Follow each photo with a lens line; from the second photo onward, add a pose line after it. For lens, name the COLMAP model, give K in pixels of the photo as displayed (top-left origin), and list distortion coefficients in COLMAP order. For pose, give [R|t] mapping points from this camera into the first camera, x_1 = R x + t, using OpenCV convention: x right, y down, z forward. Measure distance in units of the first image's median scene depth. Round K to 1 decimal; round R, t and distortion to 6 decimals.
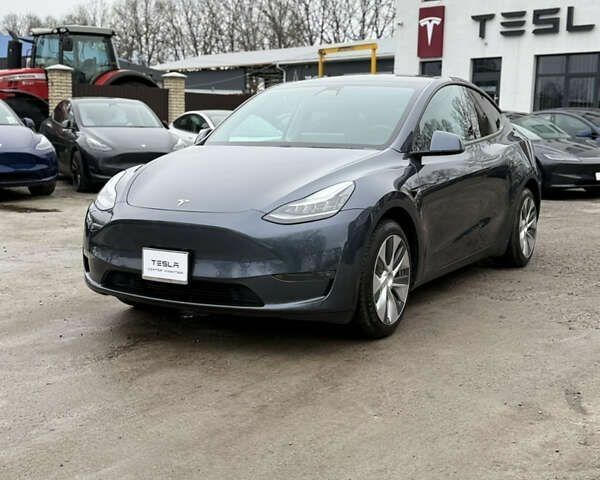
lens RADIAL K [[818.4, 0, 302.2], [0, 818.4, 243.7], [0, 0, 1]] dist [0.114057, 0.000000]
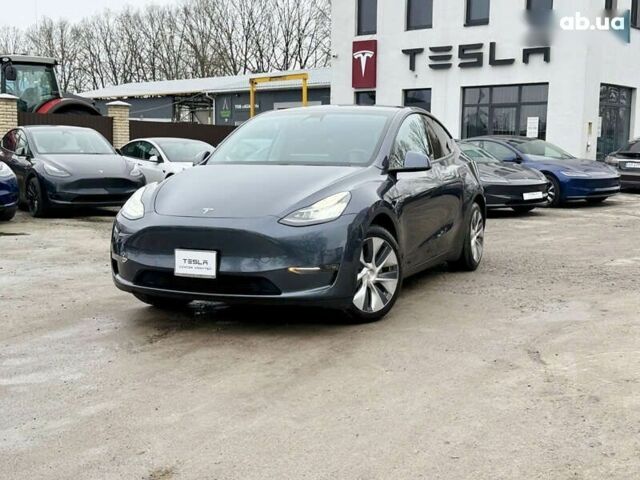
lens RADIAL K [[832.1, 0, 323.7], [0, 832.1, 243.6], [0, 0, 1]] dist [0.098727, 0.000000]
pose [[0.993053, -0.018749, 0.116162, -0.073904], [0.022977, 0.999117, -0.035164, 0.026541], [-0.115400, 0.037589, 0.992608, -0.130625]]
